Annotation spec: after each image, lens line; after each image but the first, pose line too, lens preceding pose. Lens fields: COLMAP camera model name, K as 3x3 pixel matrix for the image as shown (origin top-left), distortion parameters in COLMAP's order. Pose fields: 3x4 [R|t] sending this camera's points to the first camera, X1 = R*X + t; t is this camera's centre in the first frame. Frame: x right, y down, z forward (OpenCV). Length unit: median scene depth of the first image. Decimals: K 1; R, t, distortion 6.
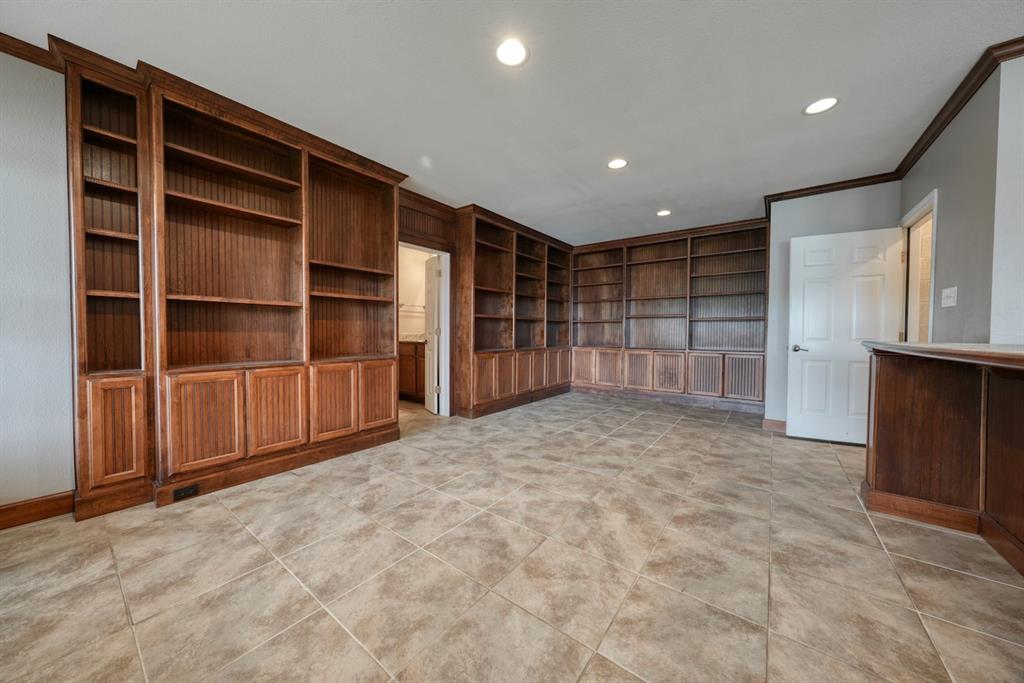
lens RADIAL K [[346.1, 0, 513.0], [0, 346.1, 340.0], [0, 0, 1]] dist [-0.008549, 0.001787]
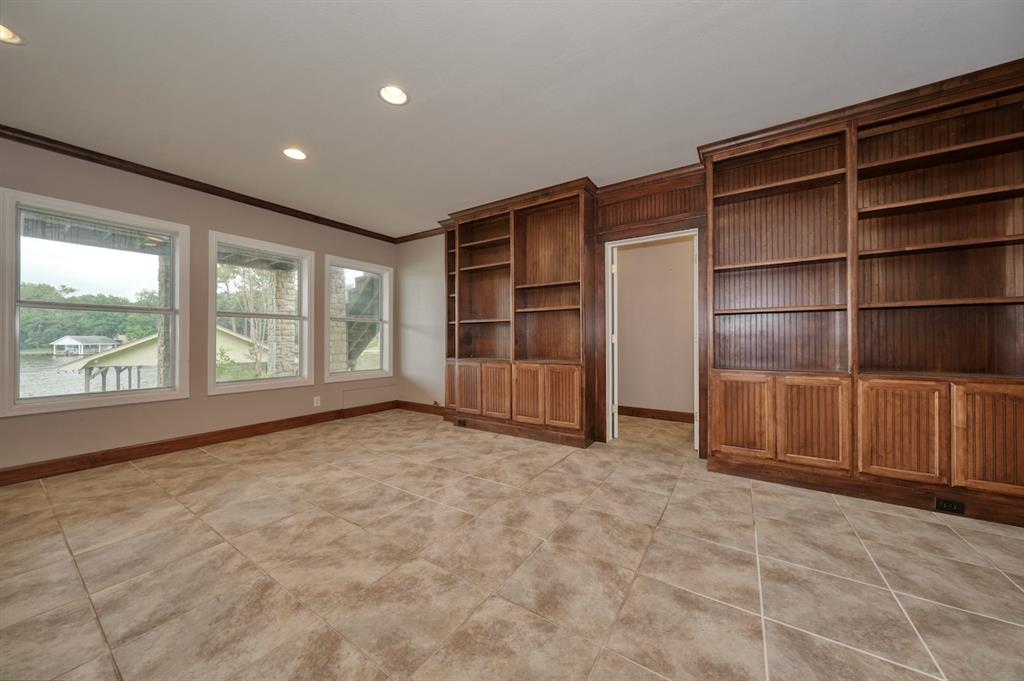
lens RADIAL K [[346.1, 0, 513.0], [0, 346.1, 339.0], [0, 0, 1]] dist [-0.008549, 0.001787]
pose [[0.069839, -0.009425, -0.997514, 0.878742], [-0.020762, 0.999725, -0.010899, -0.009502], [0.997342, 0.021471, 0.069624, 1.005225]]
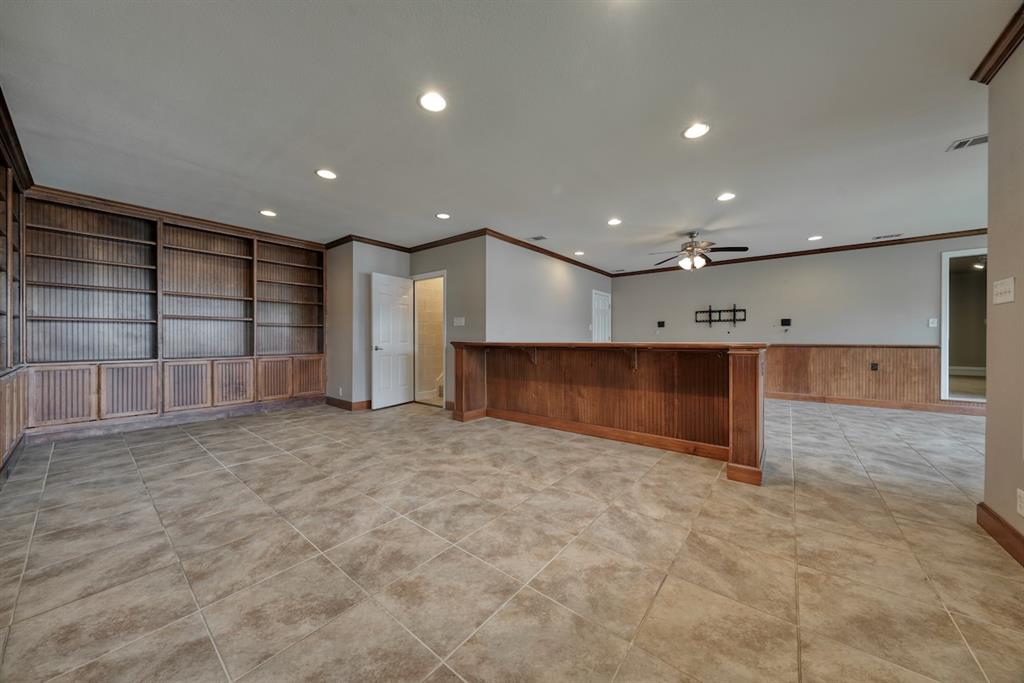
lens RADIAL K [[346.1, 0, 513.0], [0, 346.1, 340.0], [0, 0, 1]] dist [-0.008549, 0.001787]
pose [[0.026367, -0.010826, 0.999594, -0.898845], [0.022528, 0.999694, 0.010233, -0.017927], [-0.999398, 0.022249, 0.026603, 0.536487]]
